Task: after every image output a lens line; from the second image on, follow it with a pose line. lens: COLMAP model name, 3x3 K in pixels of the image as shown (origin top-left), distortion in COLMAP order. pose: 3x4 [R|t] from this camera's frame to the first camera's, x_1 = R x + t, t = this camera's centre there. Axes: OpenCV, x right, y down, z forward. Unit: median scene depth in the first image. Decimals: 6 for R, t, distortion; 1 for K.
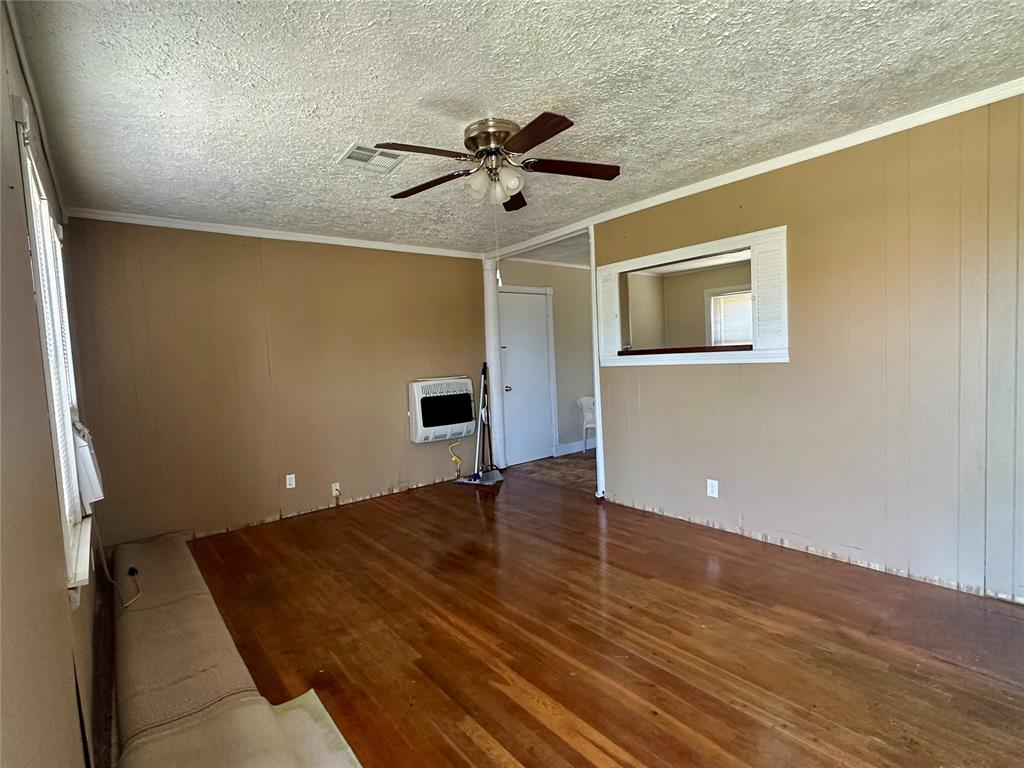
lens RADIAL K [[497.3, 0, 508.4], [0, 497.3, 388.4], [0, 0, 1]] dist [-0.001382, 0.000013]
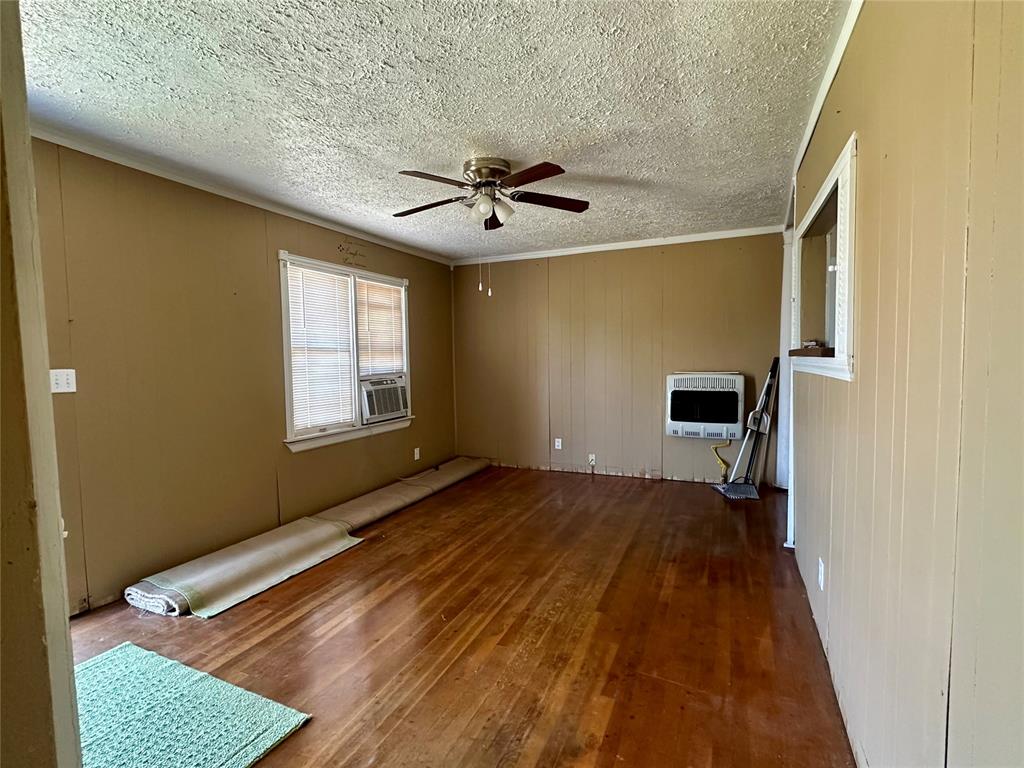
lens RADIAL K [[497.3, 0, 505.6], [0, 497.3, 384.6], [0, 0, 1]] dist [-0.001382, 0.000013]
pose [[0.448473, 0.090912, -0.889161, 0.854055], [-0.065010, 0.995497, 0.068994, -0.060544], [0.891429, 0.026863, 0.452364, 0.395109]]
